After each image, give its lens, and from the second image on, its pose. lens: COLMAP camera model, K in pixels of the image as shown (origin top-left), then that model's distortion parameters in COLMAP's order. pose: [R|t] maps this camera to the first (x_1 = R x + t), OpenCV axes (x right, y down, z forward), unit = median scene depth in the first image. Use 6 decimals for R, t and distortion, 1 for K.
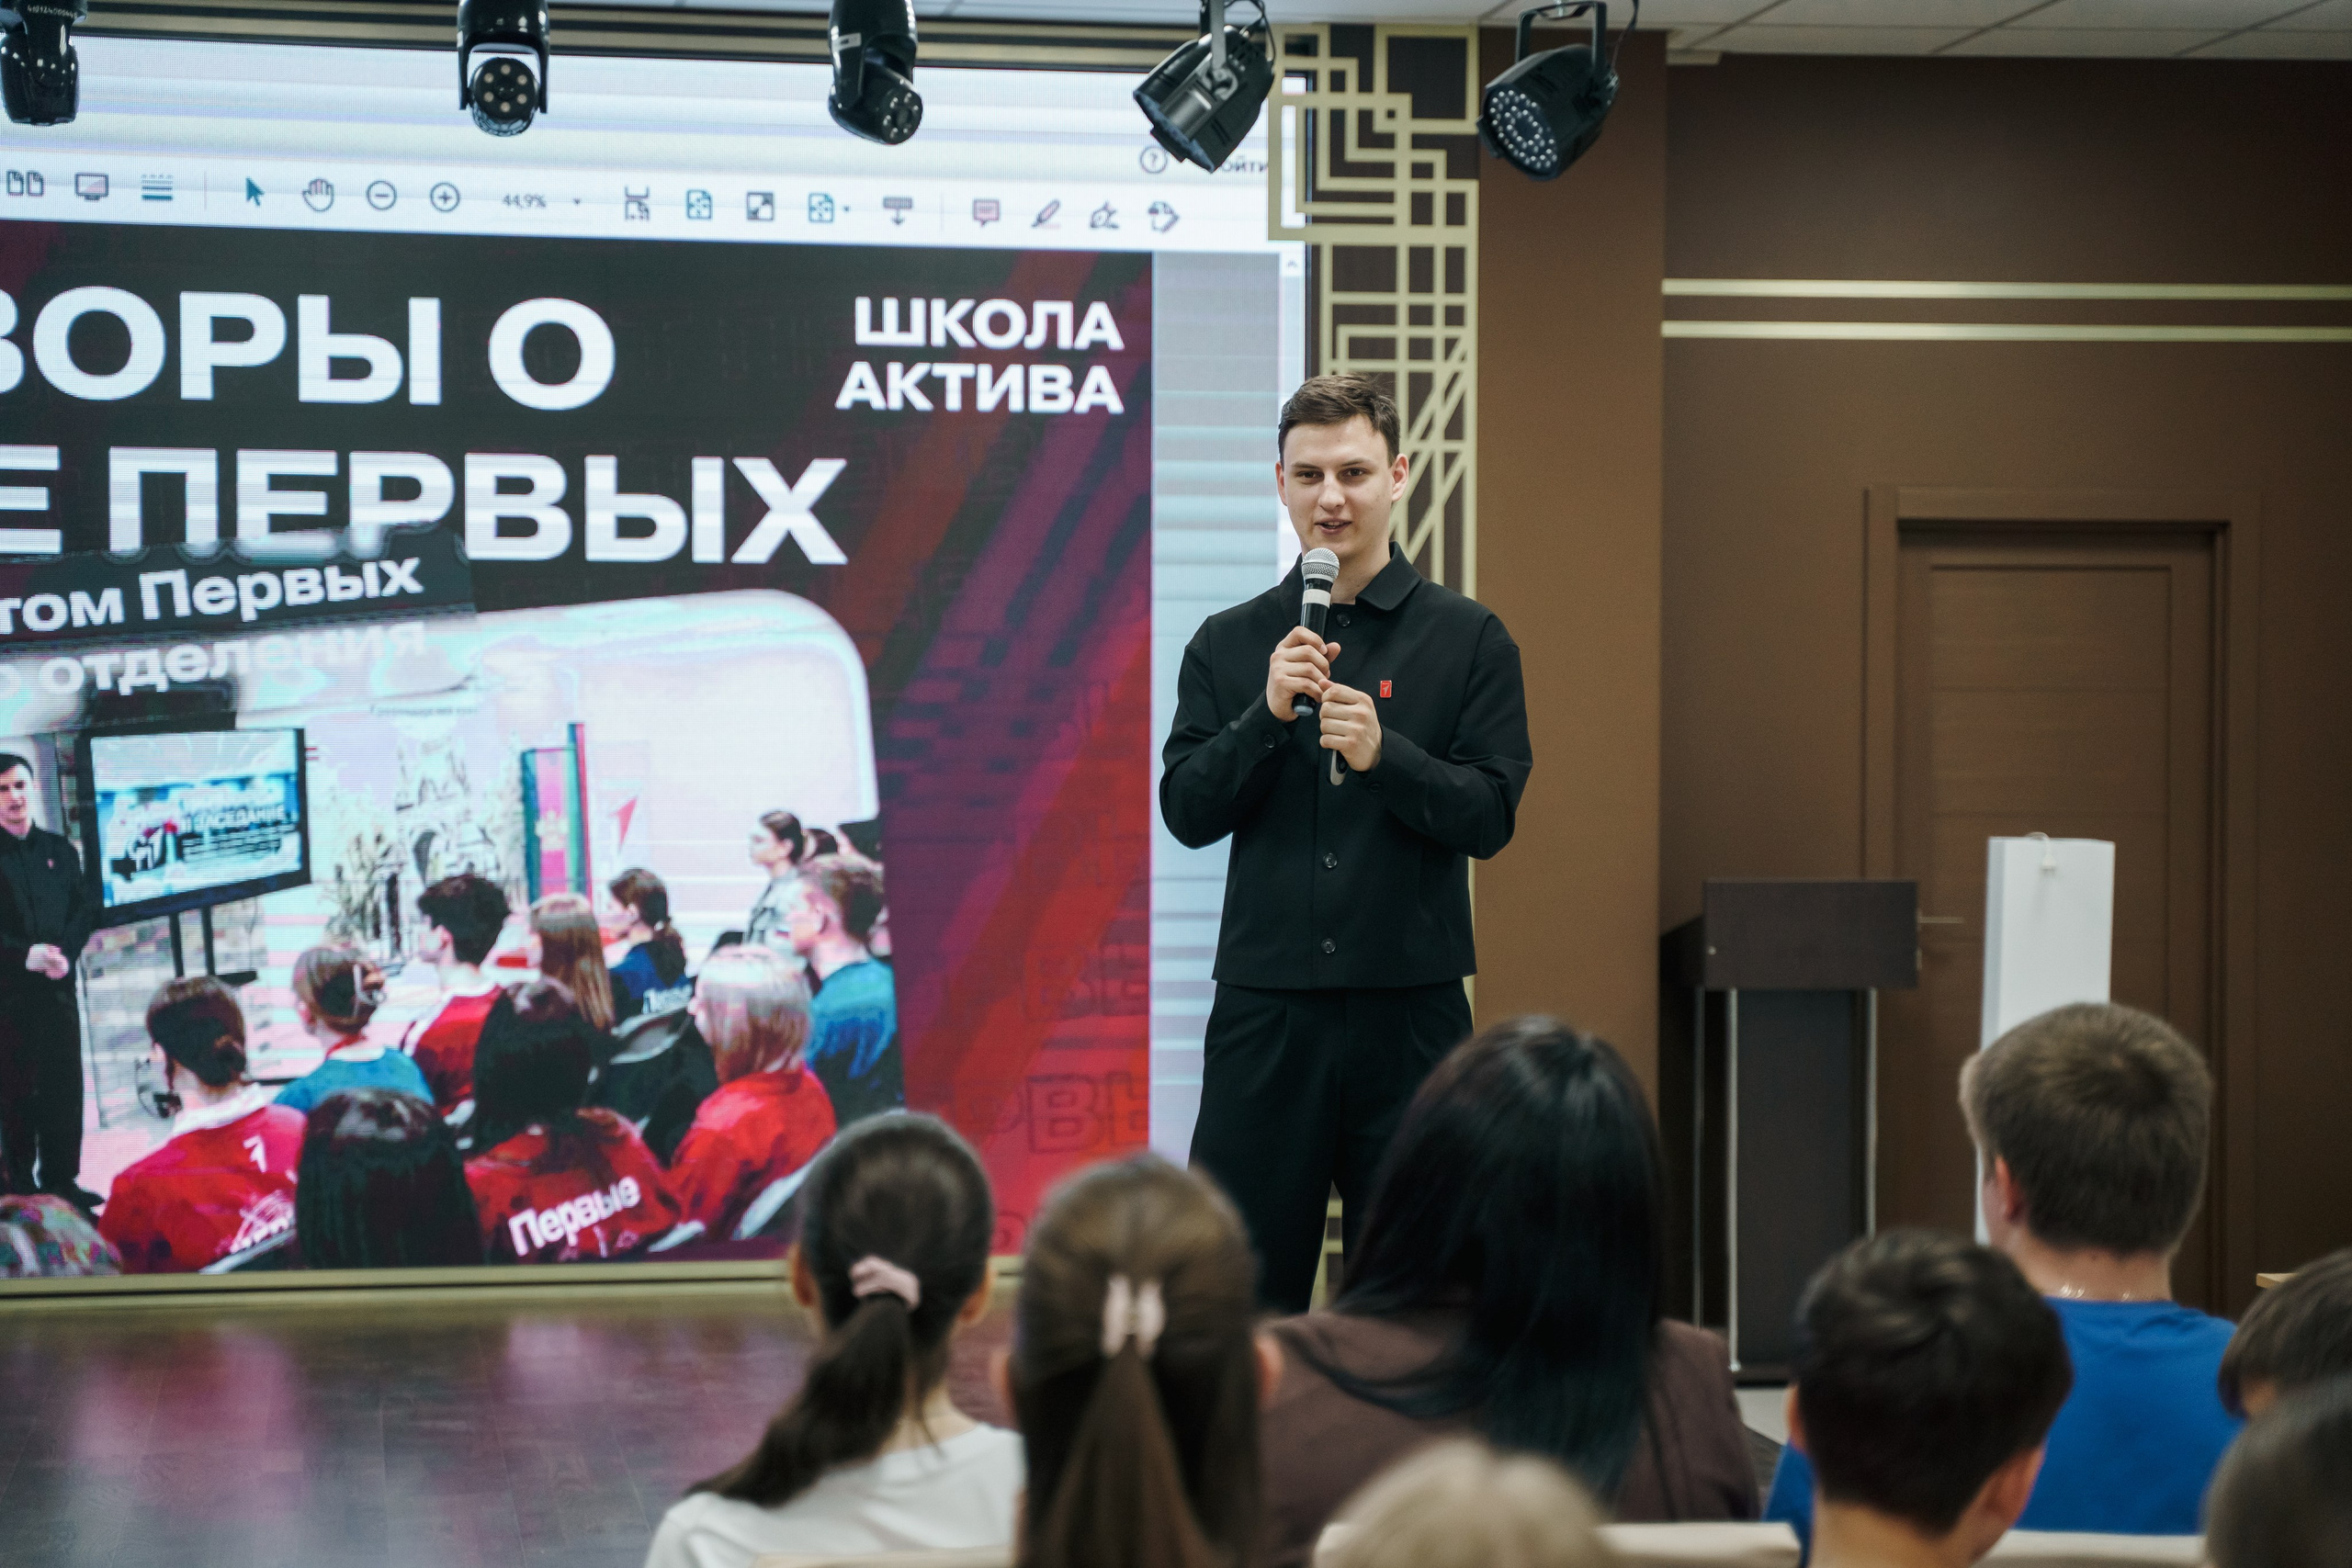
lens RADIAL K [[5160.5, 0, 1179.7], [0, 5160.5, 802.8], [0, 0, 1]] dist [0.345930, 0.000000]
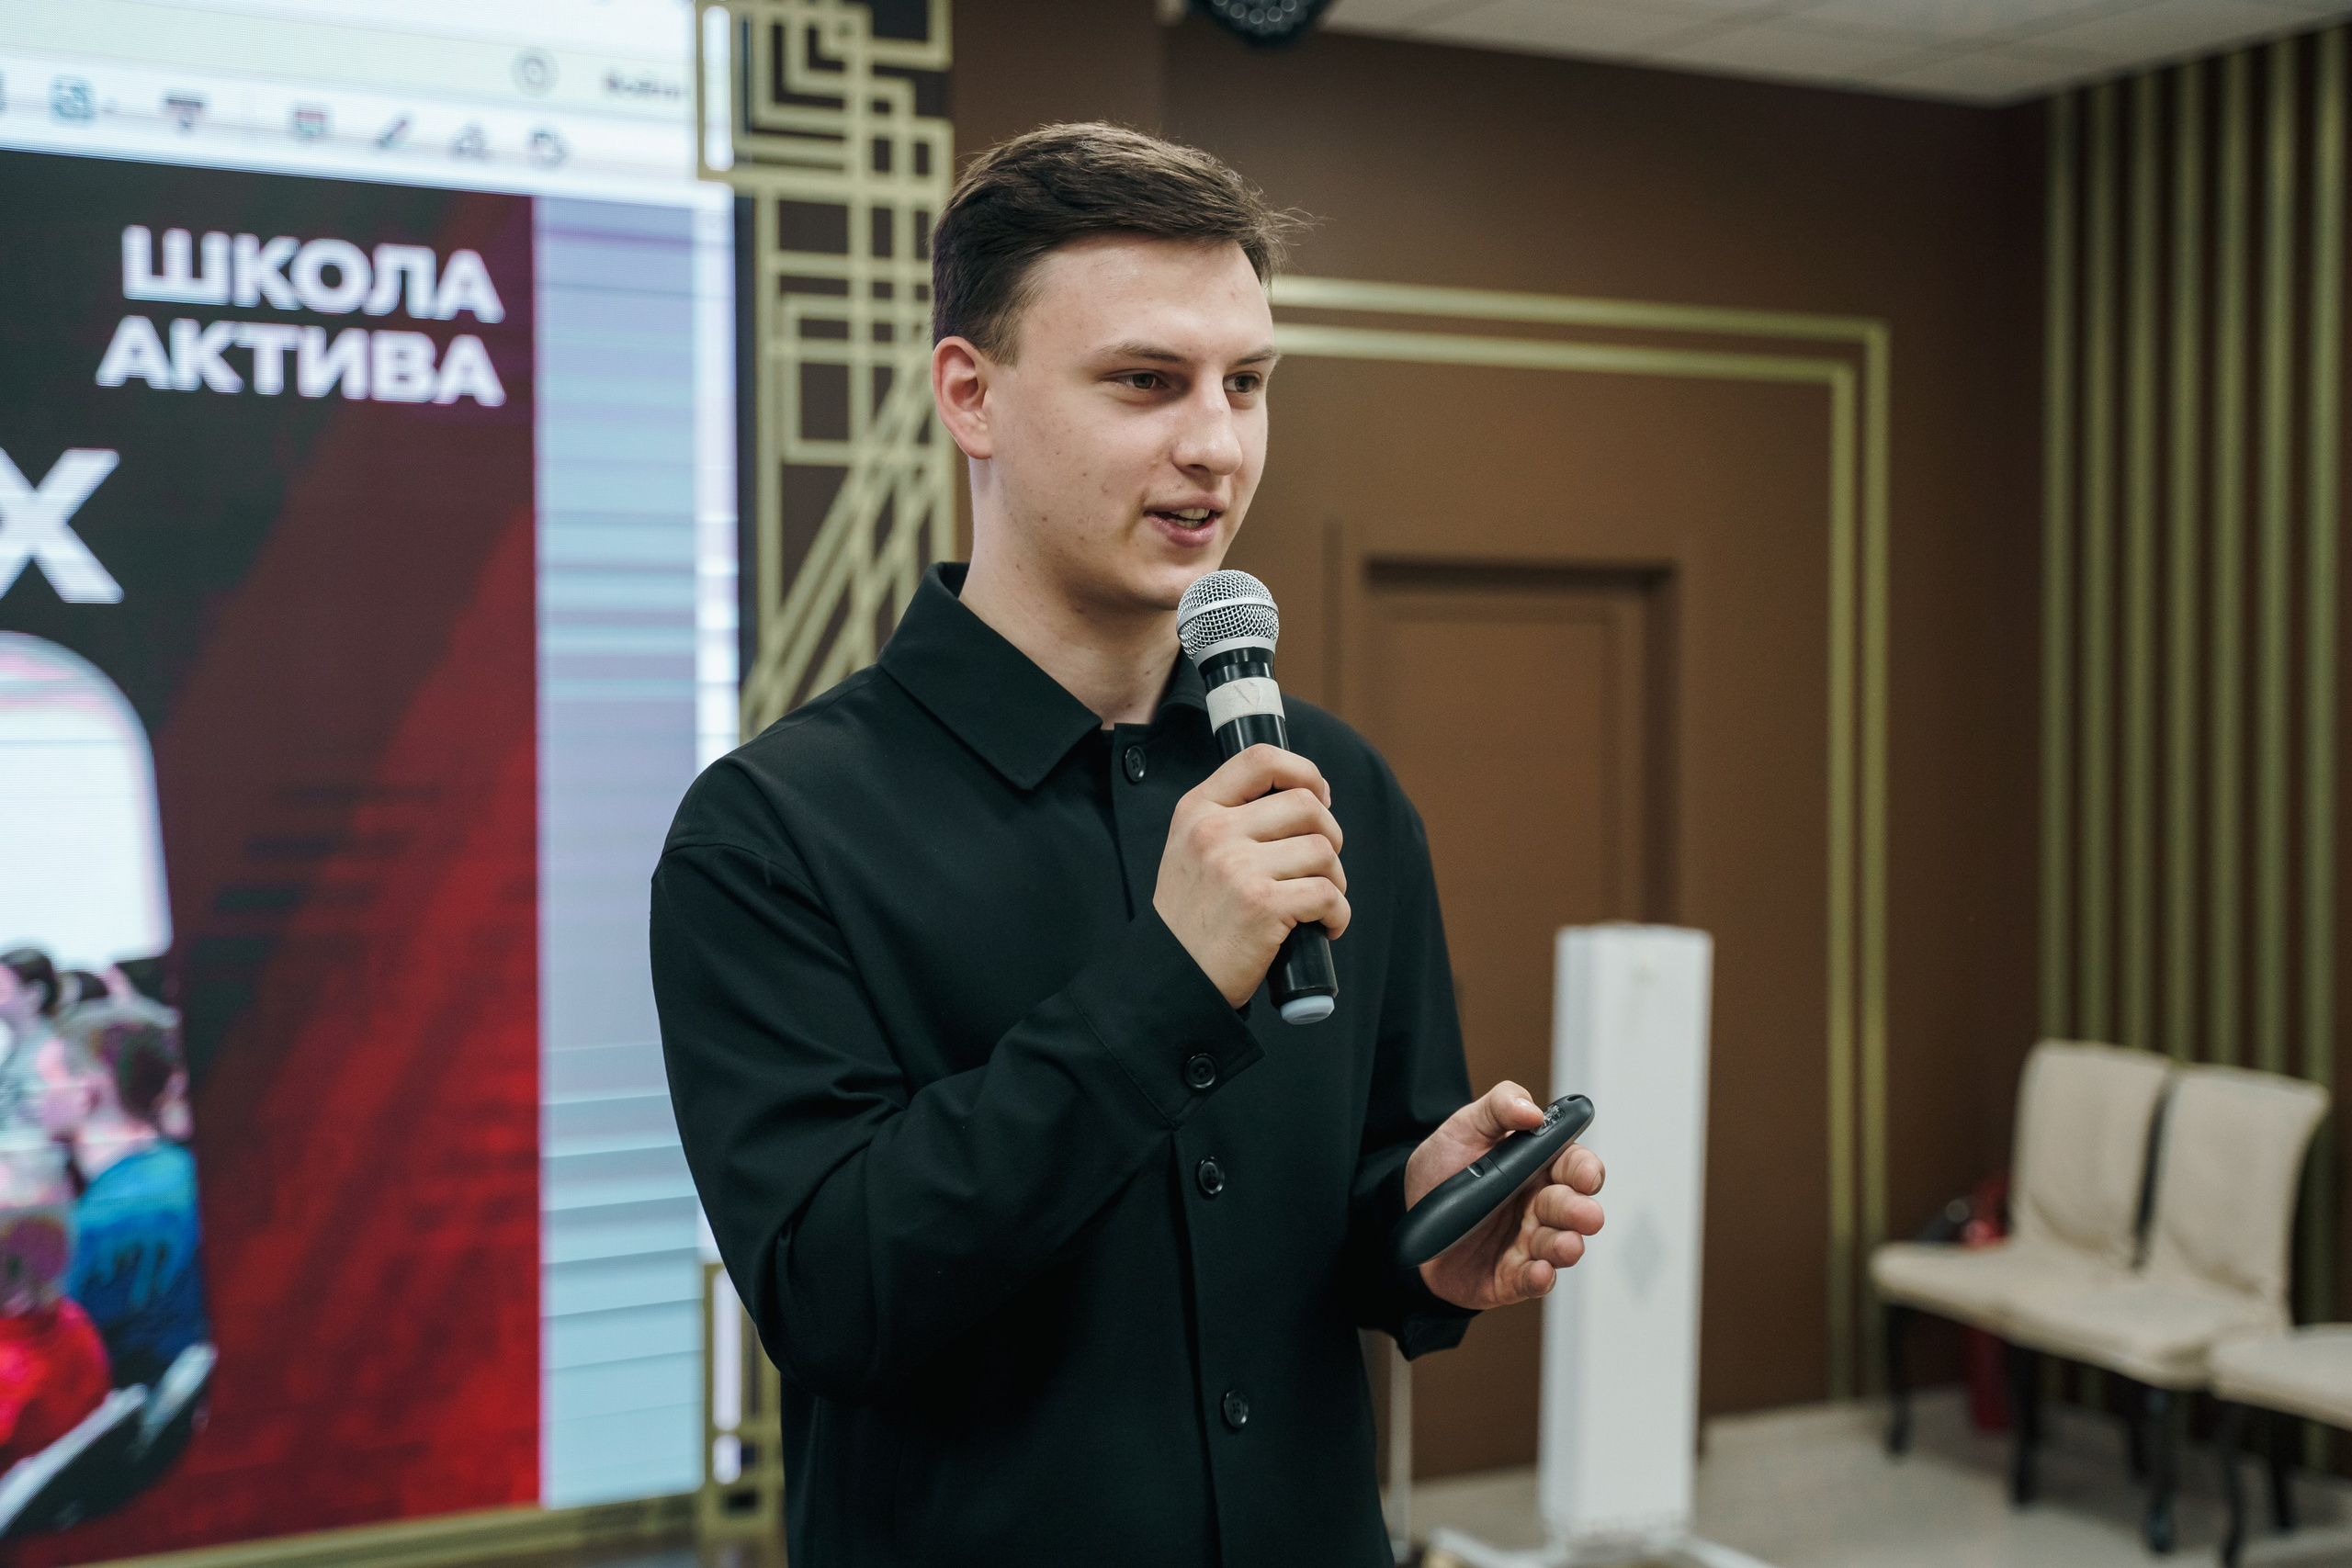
lens RADIAL K [[3151.6, 0, 1169.1], [0, 3151.6, 777.0], [0, 0, 1]] dist [0.095357, 0.000000]
pose [[0.940186, -0.015017, 0.340332, -0.078146], [0.012775, 0.999879, 0.008828, -0.023460], [-0.340423, -0.003953, 0.940264, 0.532040]]
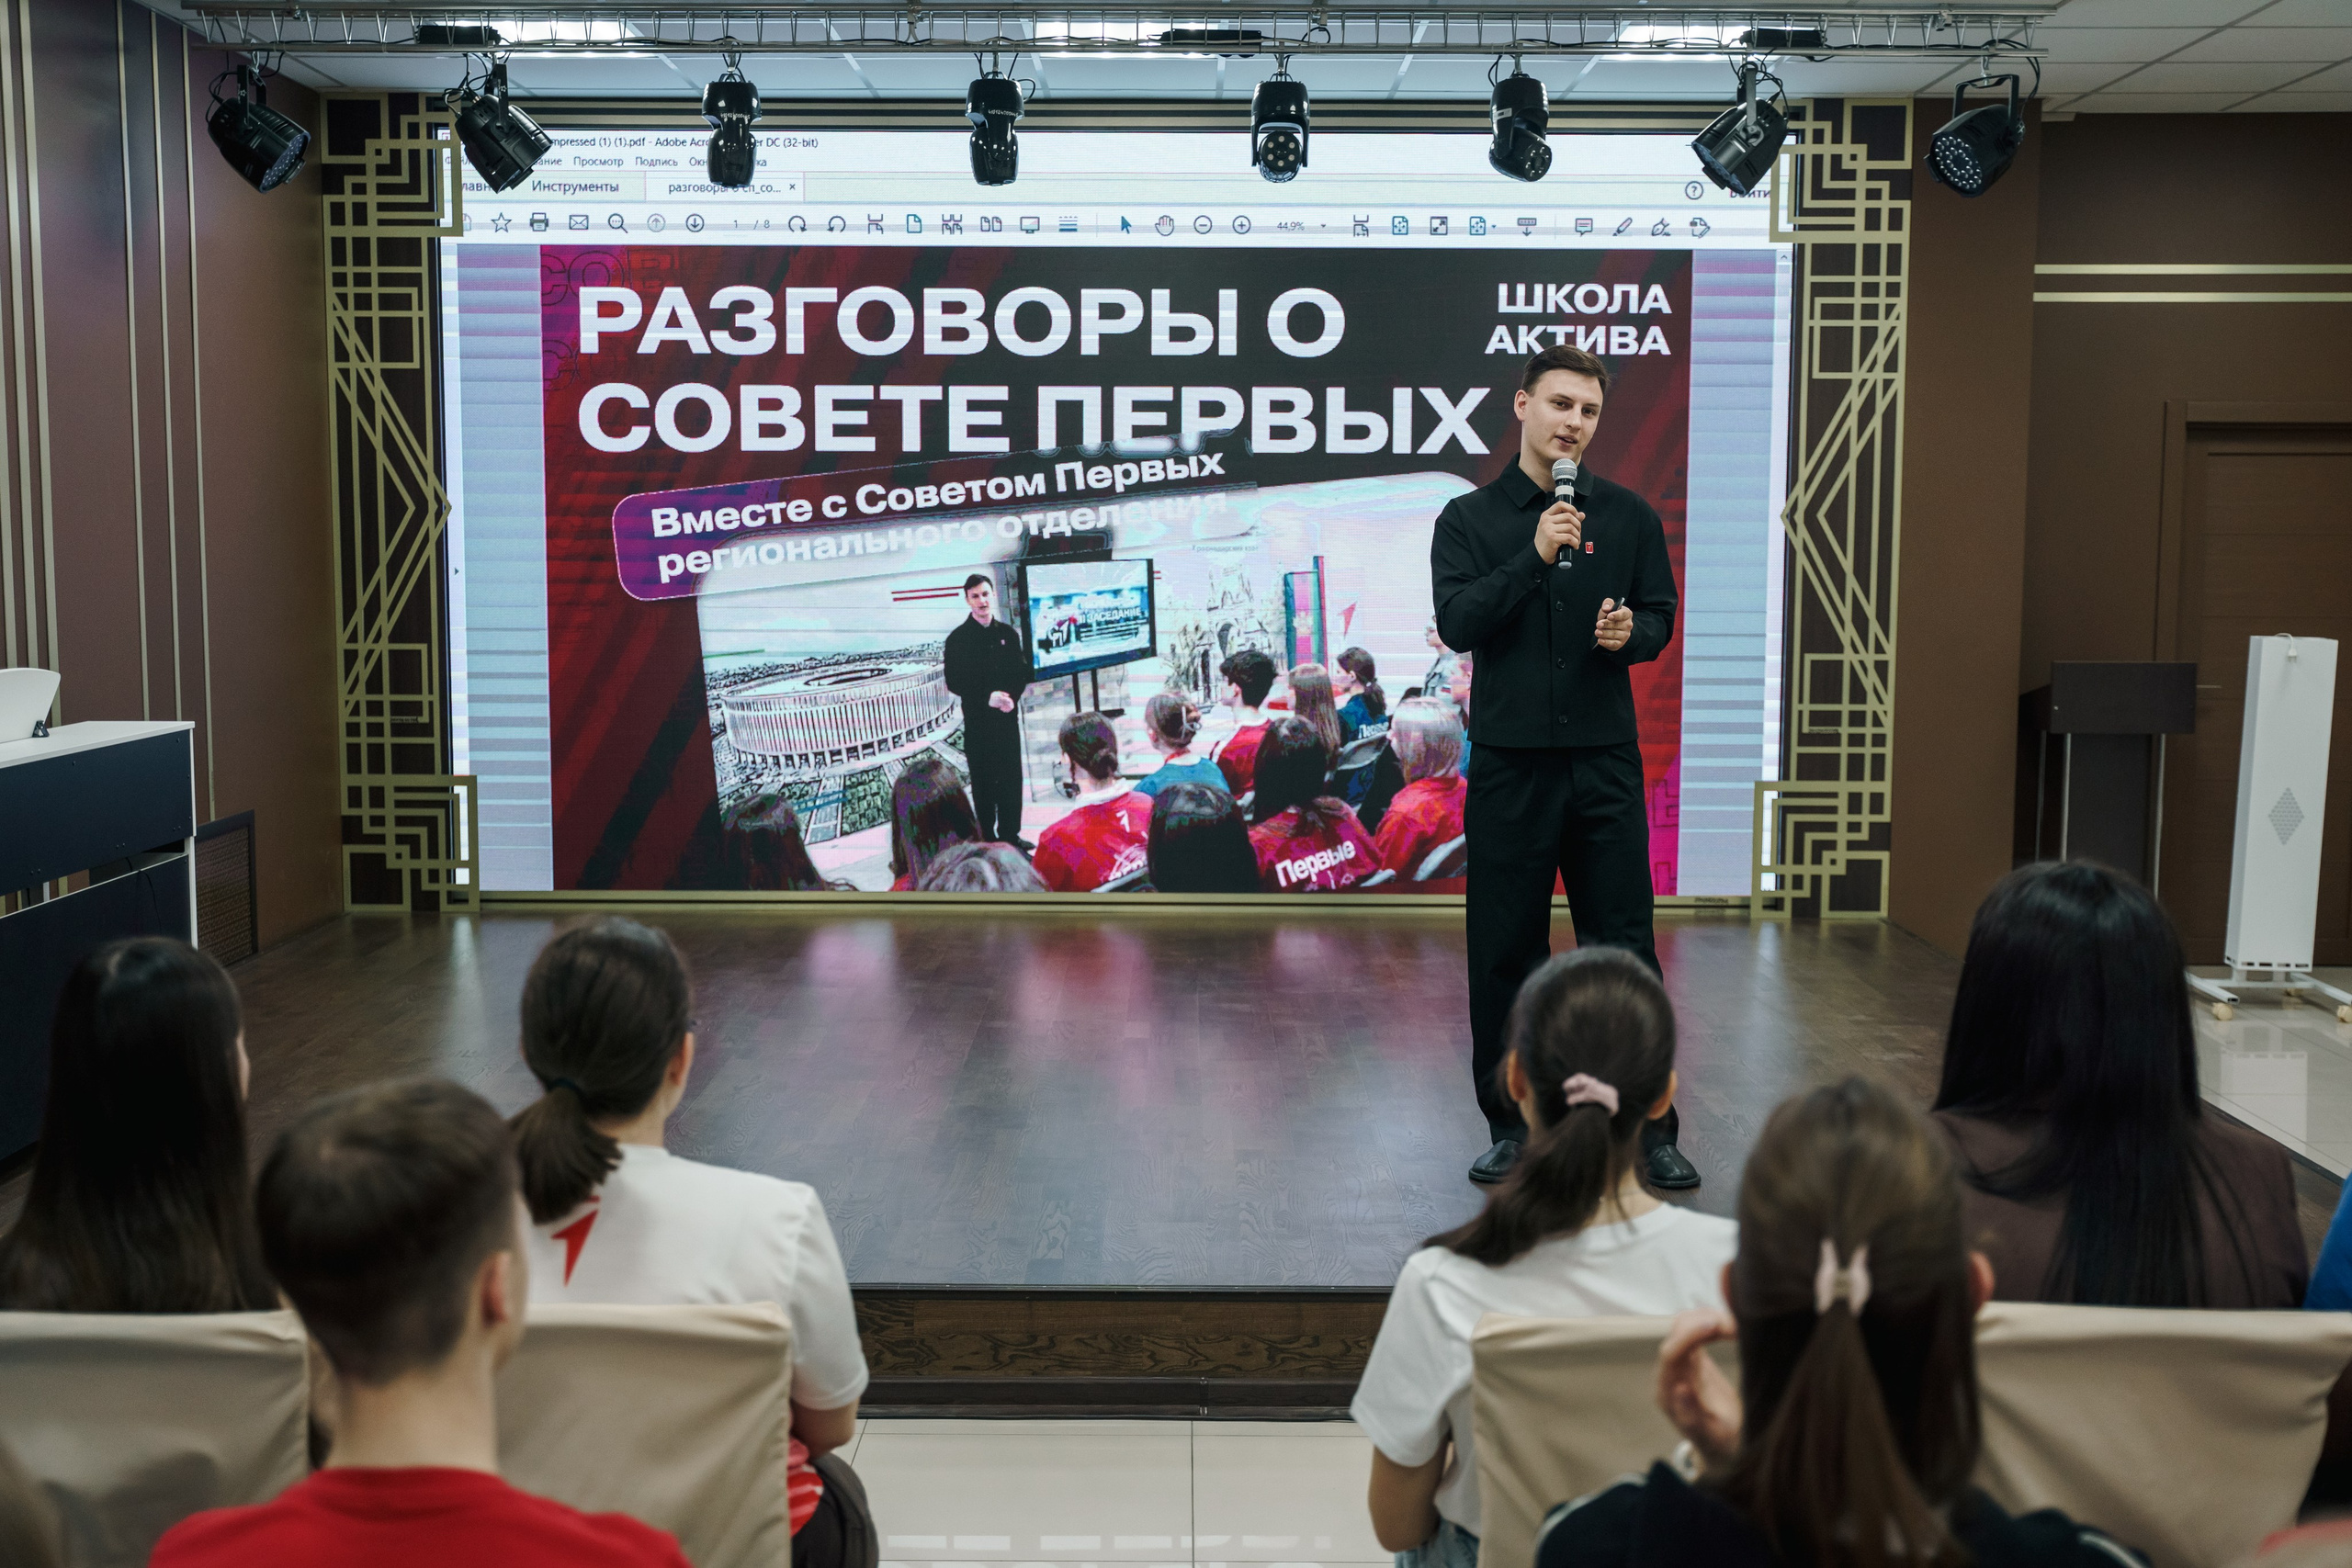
lens RADIAL K [[2781.4, 0, 1172.8], [0, 2781.4, 789.6], [0, 0, 1]] dist [0.030200, 0.000000]
pose [[0.986426, 0.017735, -0.163247, -0.019555], [-0.004346, 0.996622, 0.082013, -0.013717], [0.164150, -0.080190, 0.983171, 0.145782]]
